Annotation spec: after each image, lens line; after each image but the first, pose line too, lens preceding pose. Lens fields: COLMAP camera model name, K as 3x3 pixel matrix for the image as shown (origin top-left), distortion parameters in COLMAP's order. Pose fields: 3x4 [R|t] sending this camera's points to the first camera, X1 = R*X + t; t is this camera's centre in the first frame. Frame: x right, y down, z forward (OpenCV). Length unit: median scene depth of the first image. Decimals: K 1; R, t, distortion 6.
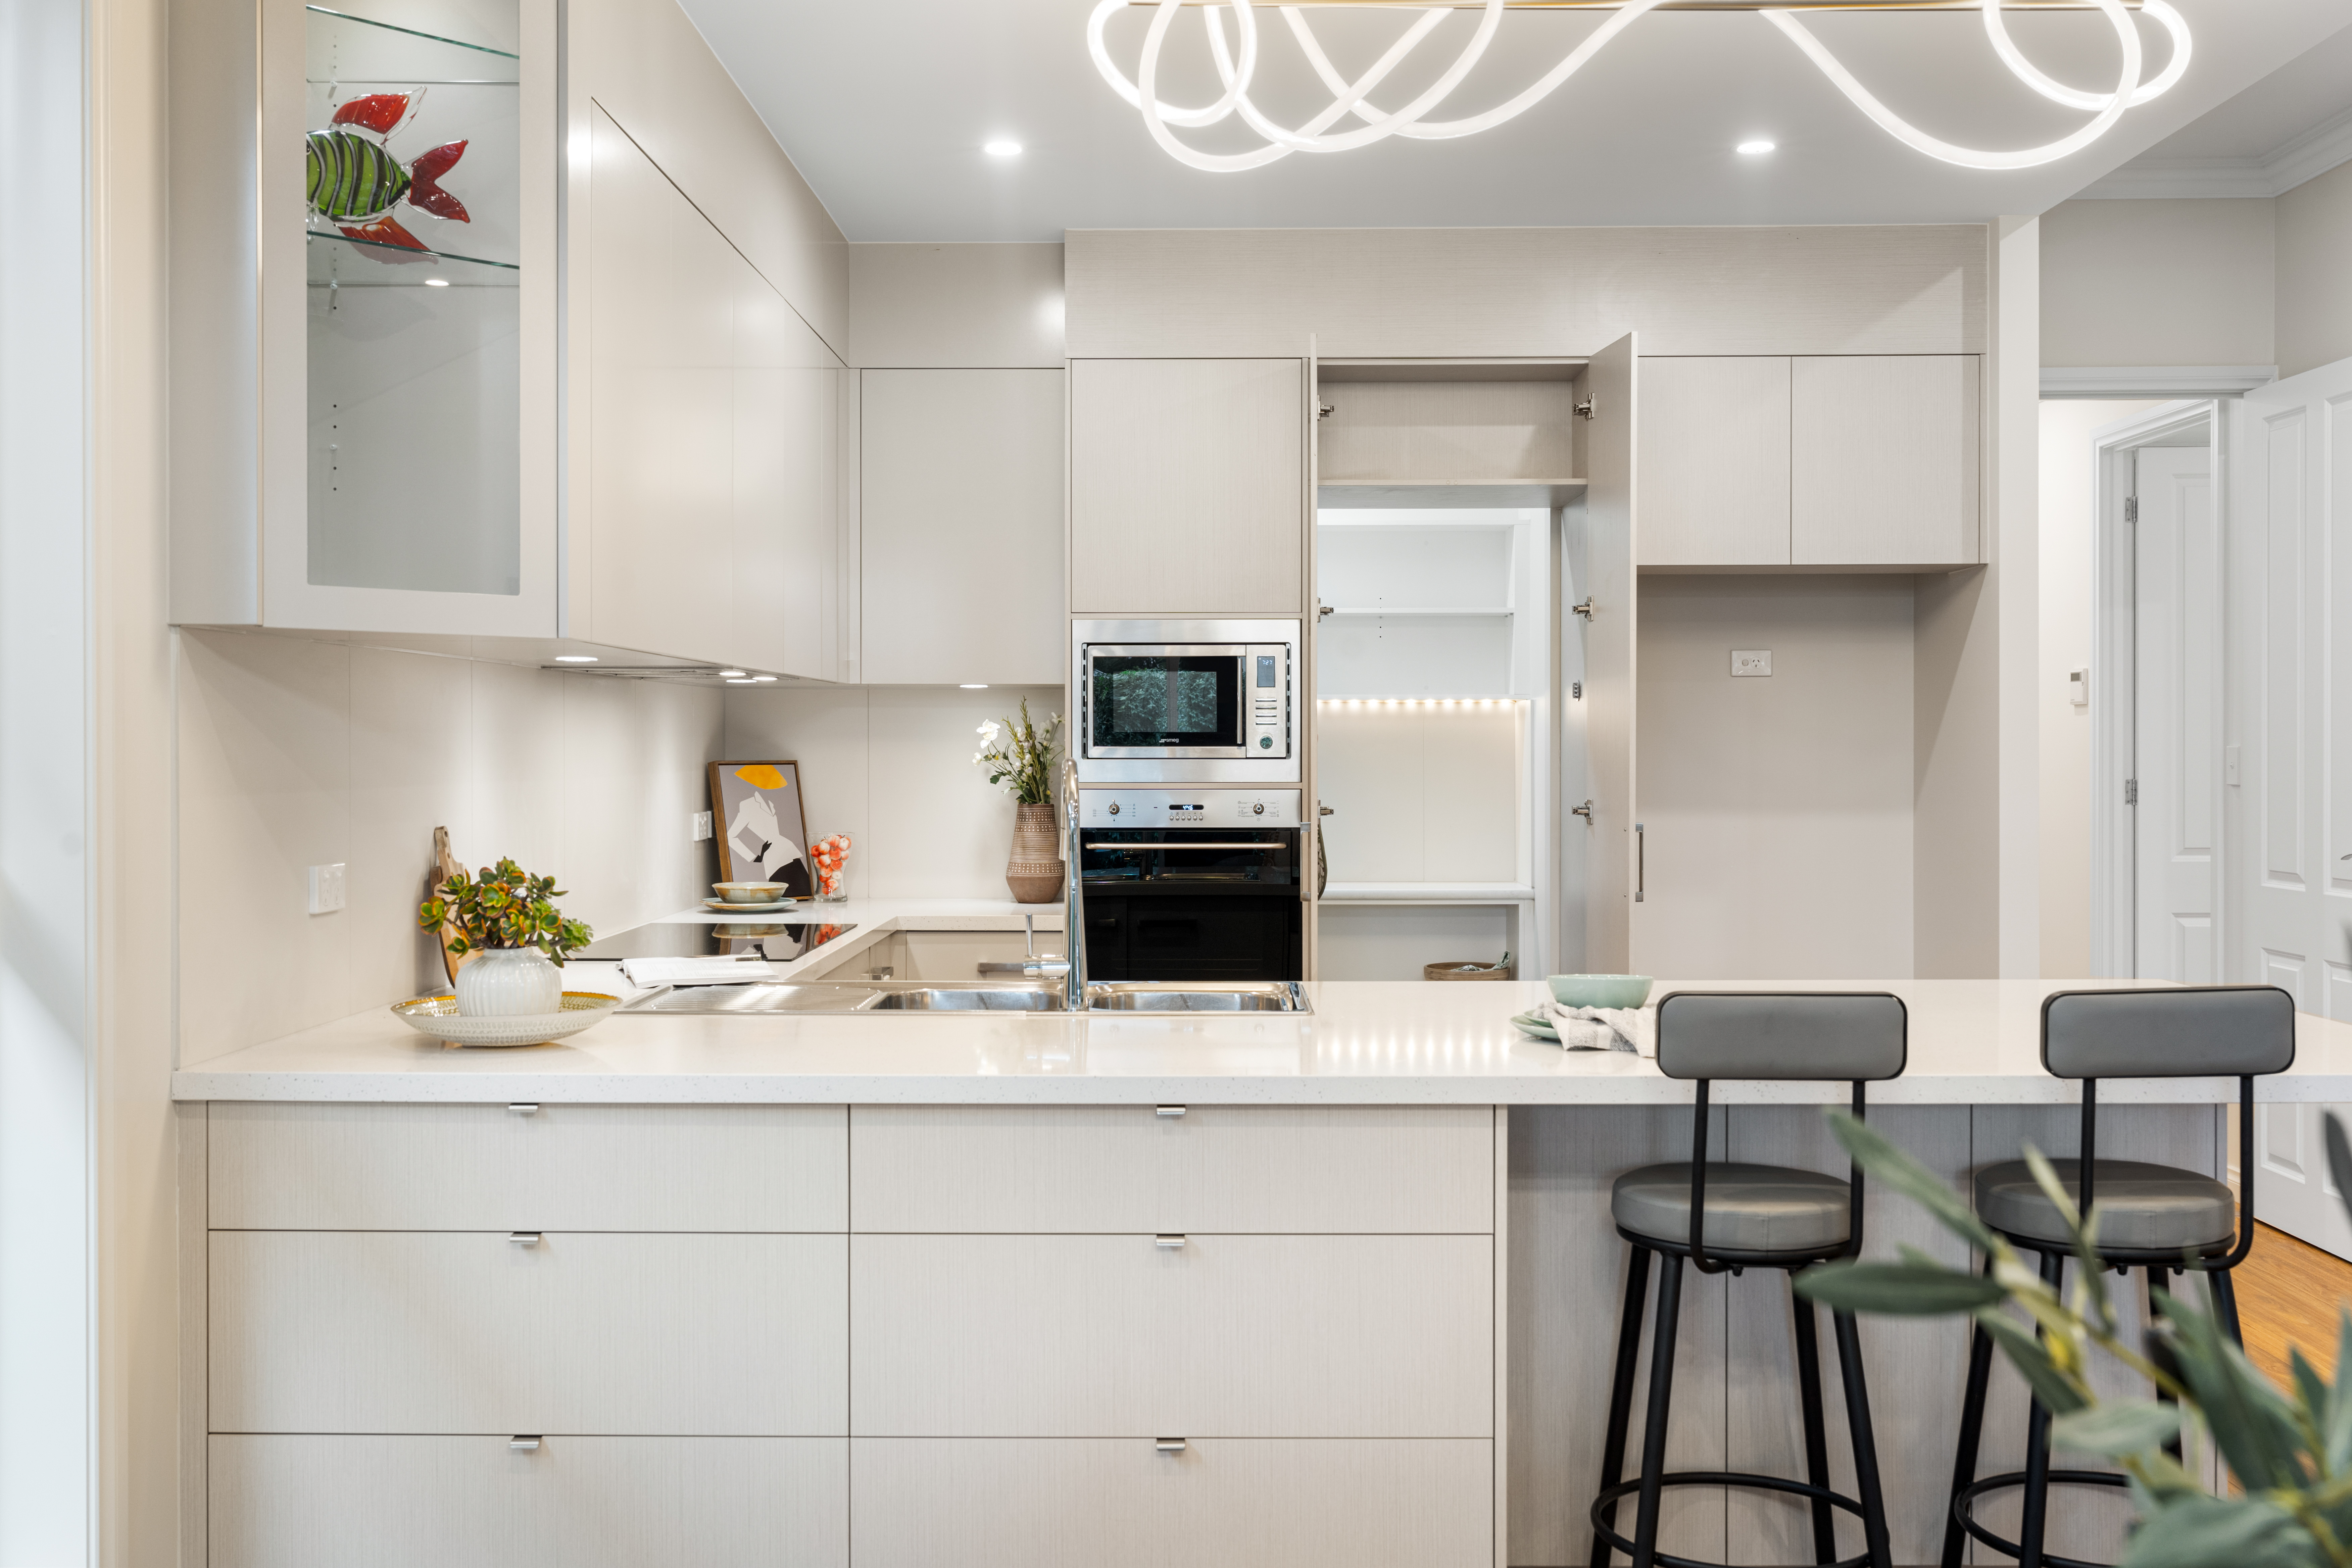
lens RADIAL K [[2227.3, 0, 1176.0], [0, 2227.3, 784.0], [0, 0, 1]] dist [0.003126, 0.015125]
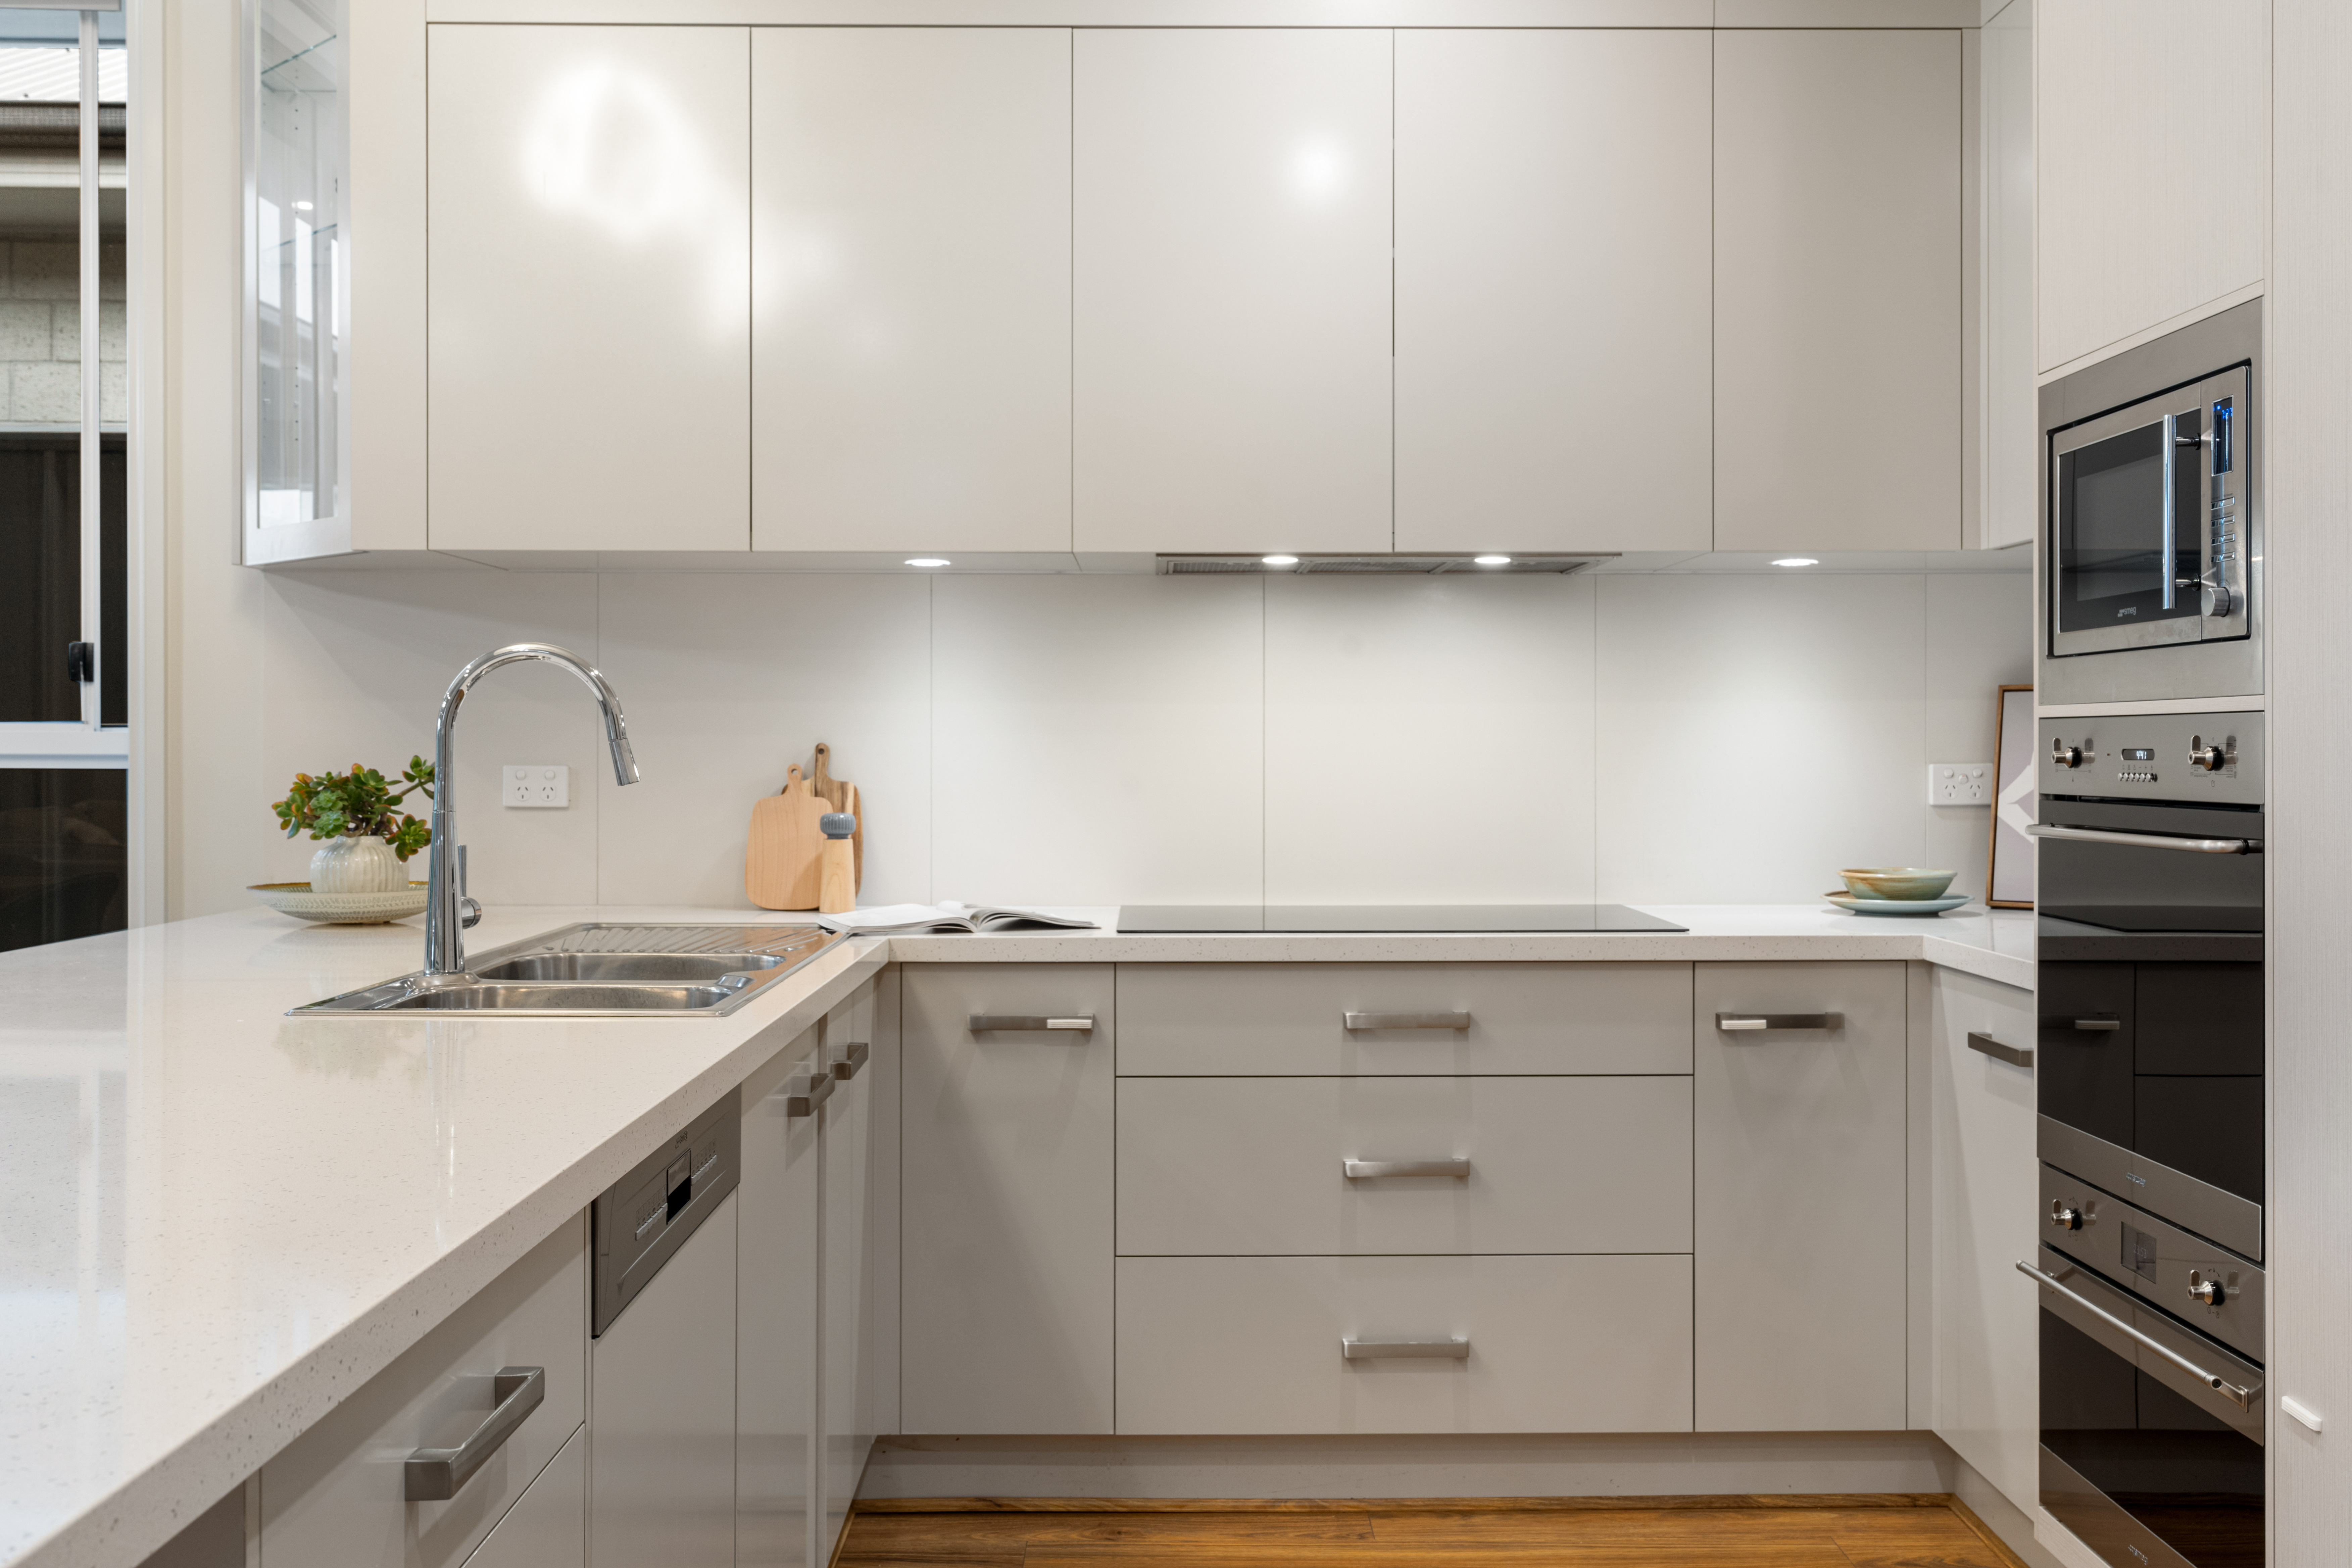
lens RADIAL K [[2254.6, 0, 1169.3], [0, 2254.6, 779.8], [0, 0, 1]] dist [-0.010789, -0.002989]
pose [[0.015981, 0.013679, -0.999779, 0.471223], [-0.018887, 0.999732, 0.013377, 0.013403], [0.999694, 0.018669, 0.016235, 0.791003]]
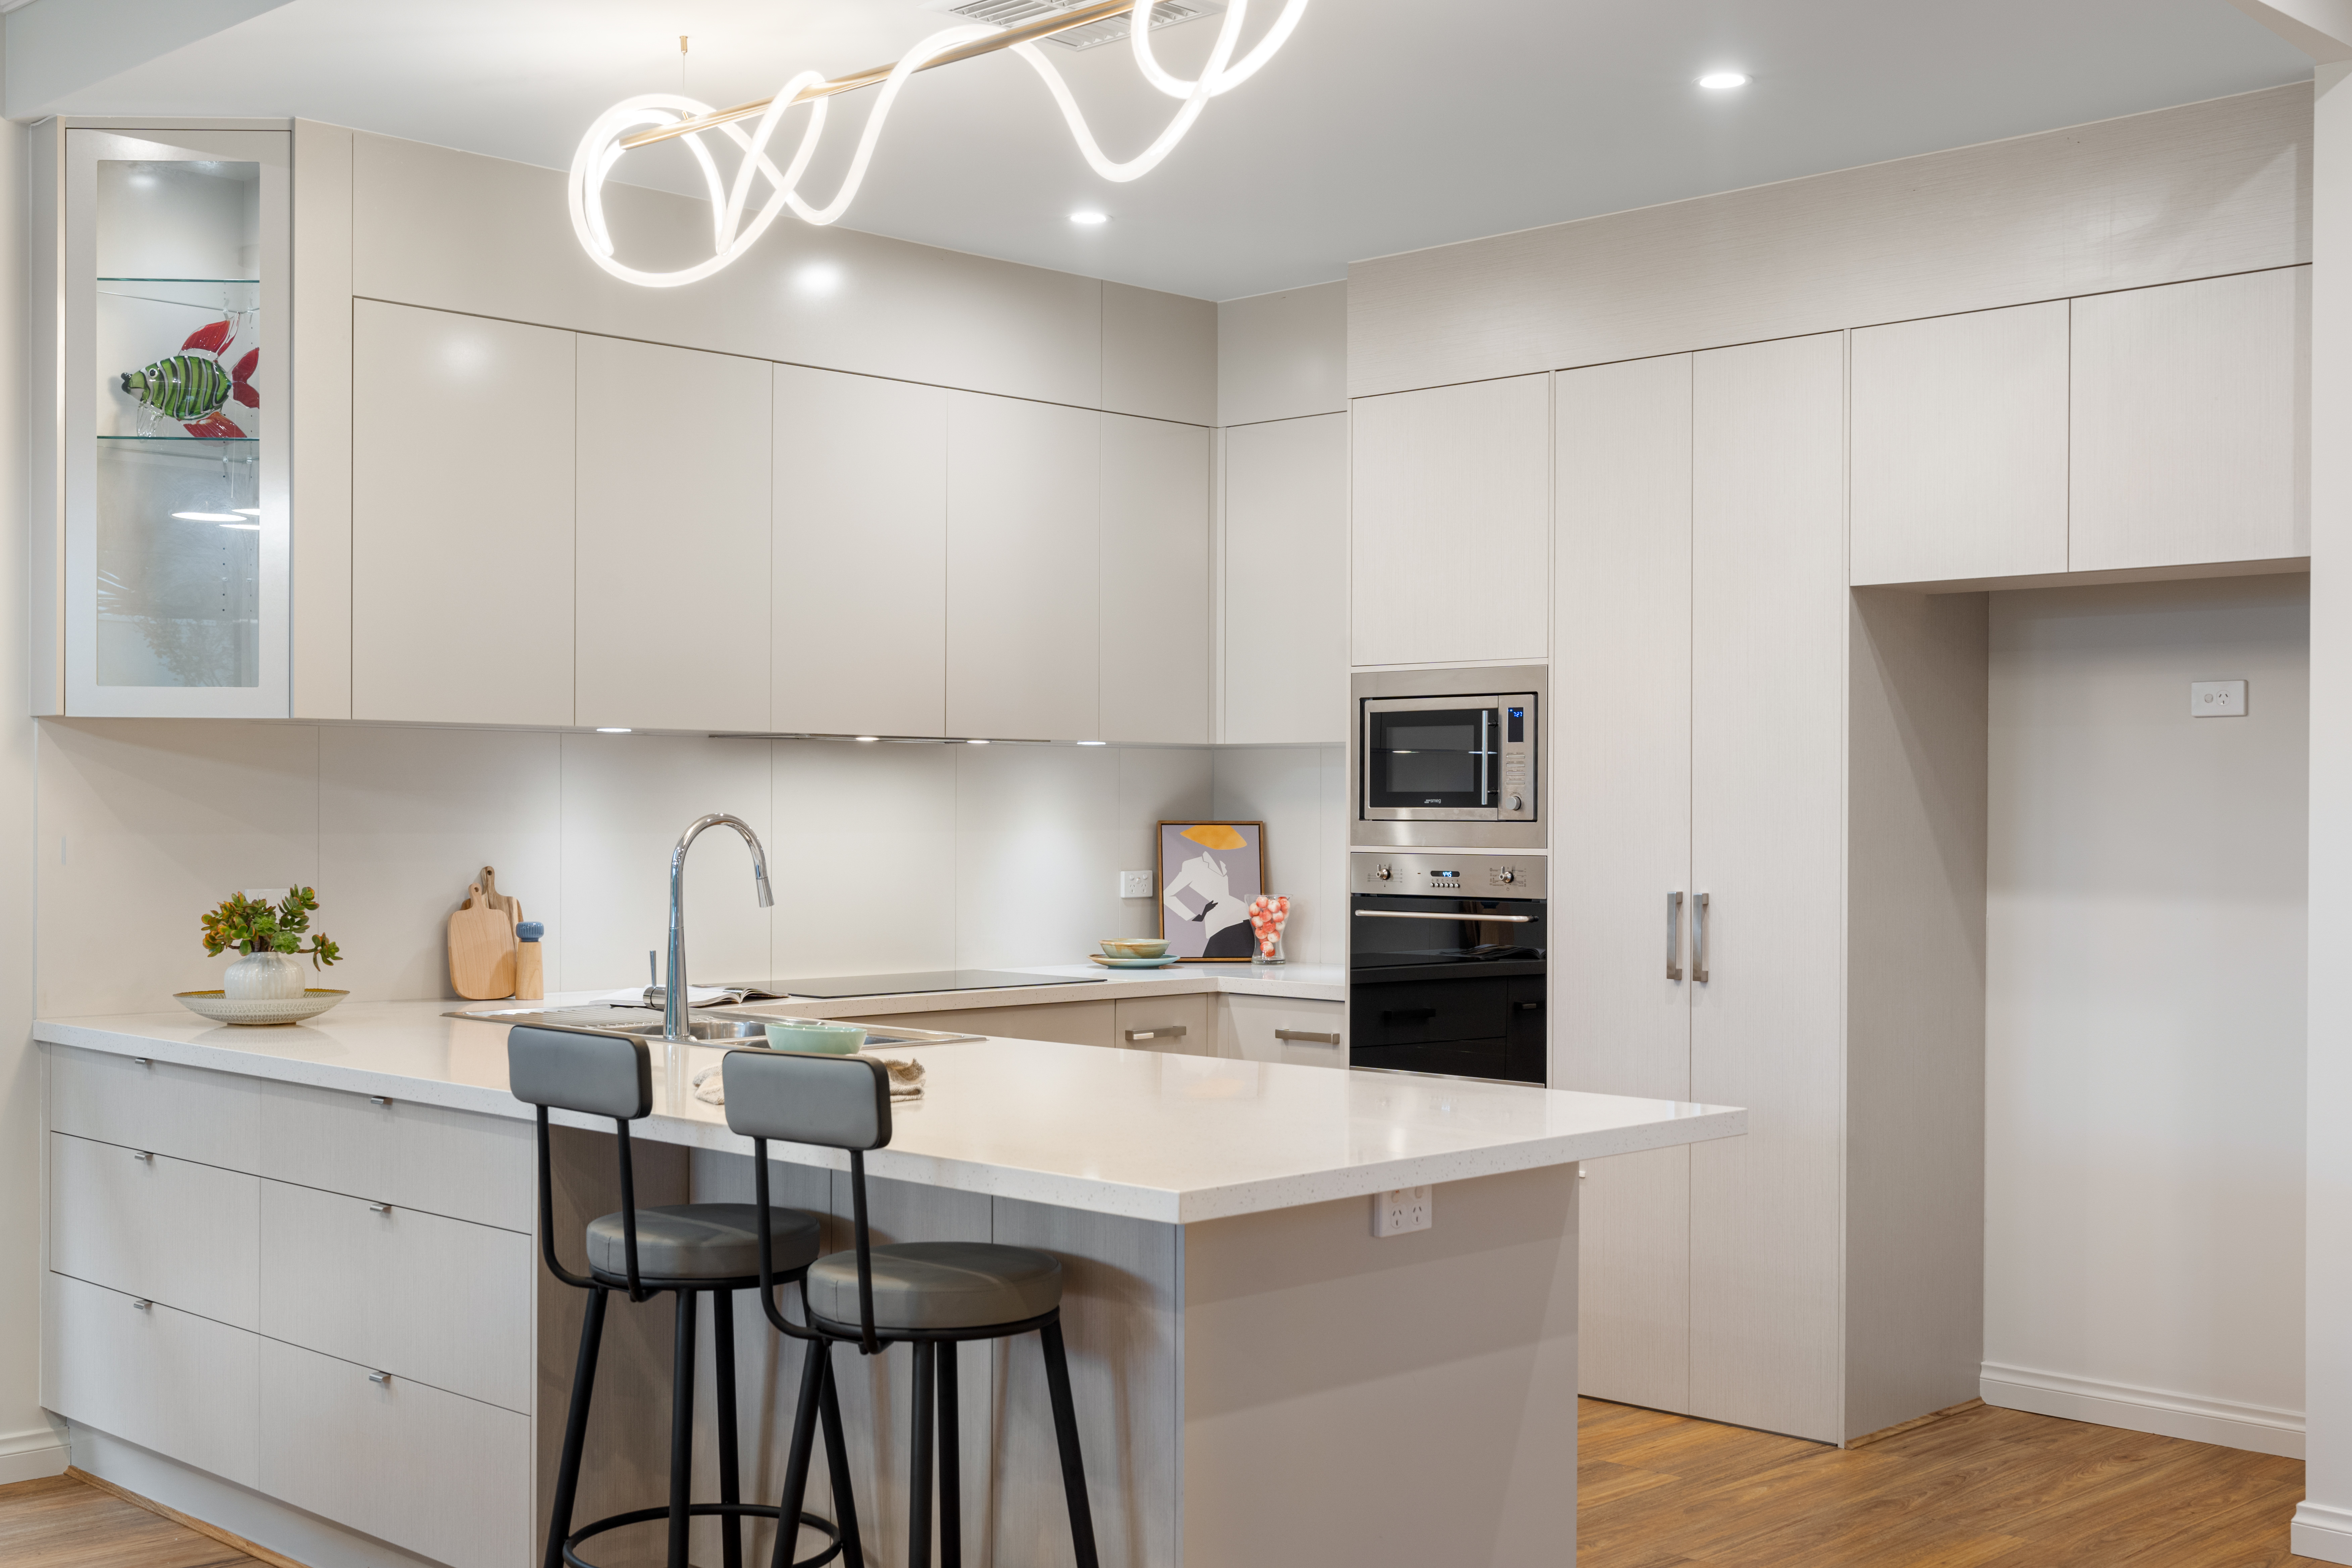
lens RADIAL K [[2616.4, 0, 1176.0], [0, 2616.4, 784.0], [0, 0, 1]] dist [0.009706, -0.013642]
pose [[0.721916, -0.002636, -0.691975, 0.670559], [-0.017528, 0.999602, -0.022094, -0.000796], [0.691758, 0.028079, 0.721583, 0.144997]]
